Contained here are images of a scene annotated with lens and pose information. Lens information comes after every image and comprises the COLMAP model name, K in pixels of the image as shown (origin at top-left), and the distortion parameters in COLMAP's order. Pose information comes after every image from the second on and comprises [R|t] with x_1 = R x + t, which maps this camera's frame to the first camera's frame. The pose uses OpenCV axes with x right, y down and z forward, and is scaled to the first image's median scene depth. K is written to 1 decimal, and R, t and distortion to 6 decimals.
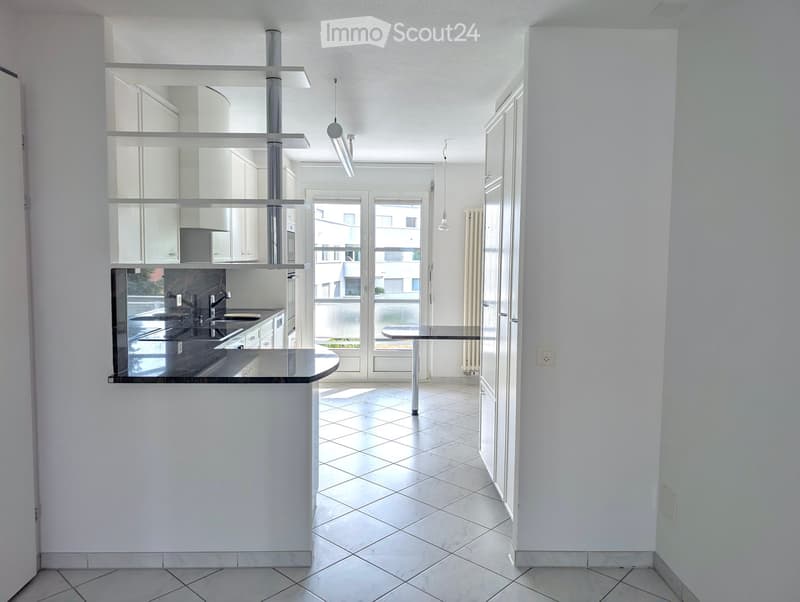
lens RADIAL K [[576.9, 0, 393.3], [0, 576.9, 296.8], [0, 0, 1]] dist [0.003756, 0.000322]
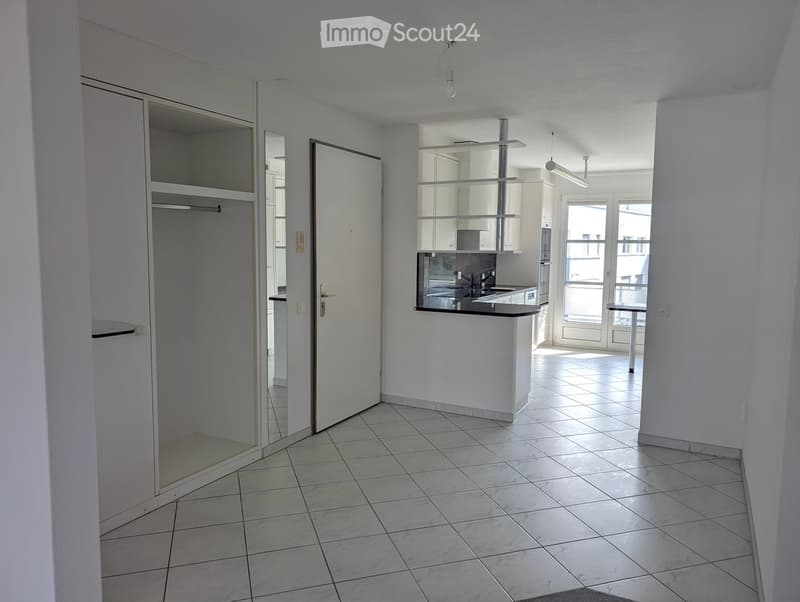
lens RADIAL K [[576.9, 0, 393.3], [0, 576.9, 296.8], [0, 0, 1]] dist [0.003756, 0.000322]
pose [[0.868950, 0.043936, -0.492945, 0.281101], [-0.037448, 0.999033, 0.023030, 0.040517], [0.493480, -0.001552, 0.869756, -0.507339]]
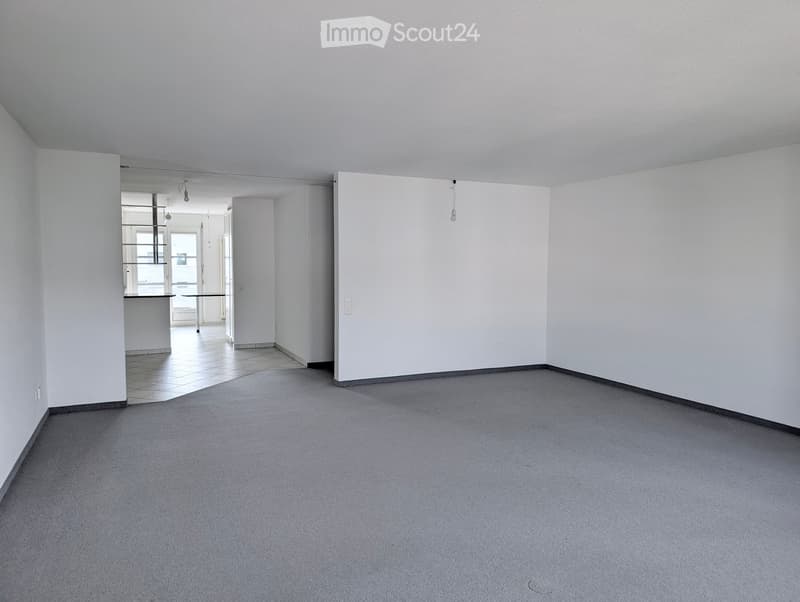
lens RADIAL K [[578.3, 0, 395.6], [0, 578.3, 300.7], [0, 0, 1]] dist [0.003030, -0.001407]
pose [[0.922247, -0.035945, 0.384927, -0.158938], [0.036740, 0.999311, 0.005291, 0.140611], [-0.384852, 0.009263, 0.922932, -1.864010]]
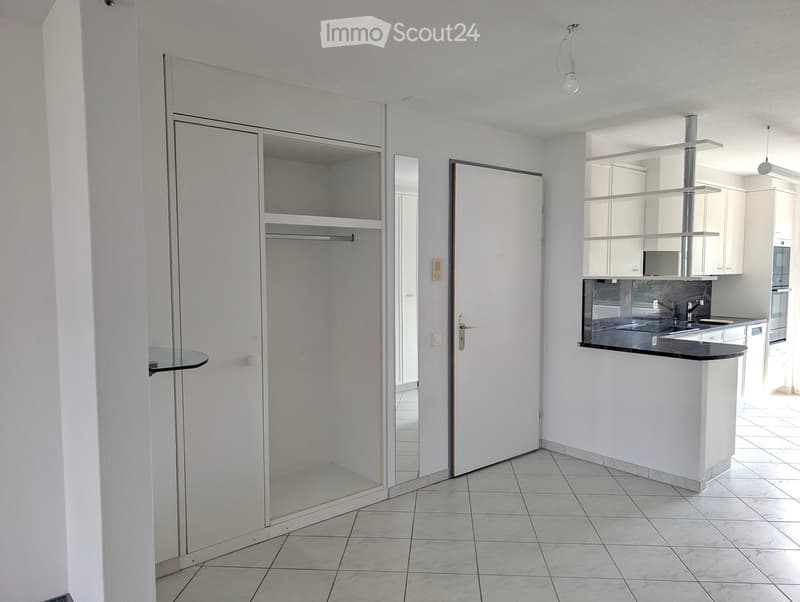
lens RADIAL K [[578.3, 0, 395.6], [0, 578.3, 300.7], [0, 0, 1]] dist [0.003030, -0.001407]
pose [[0.623151, 0.034612, -0.781335, 0.340708], [-0.047710, 0.998842, 0.006197, 0.020391], [0.780645, 0.033416, 0.624081, -0.332857]]
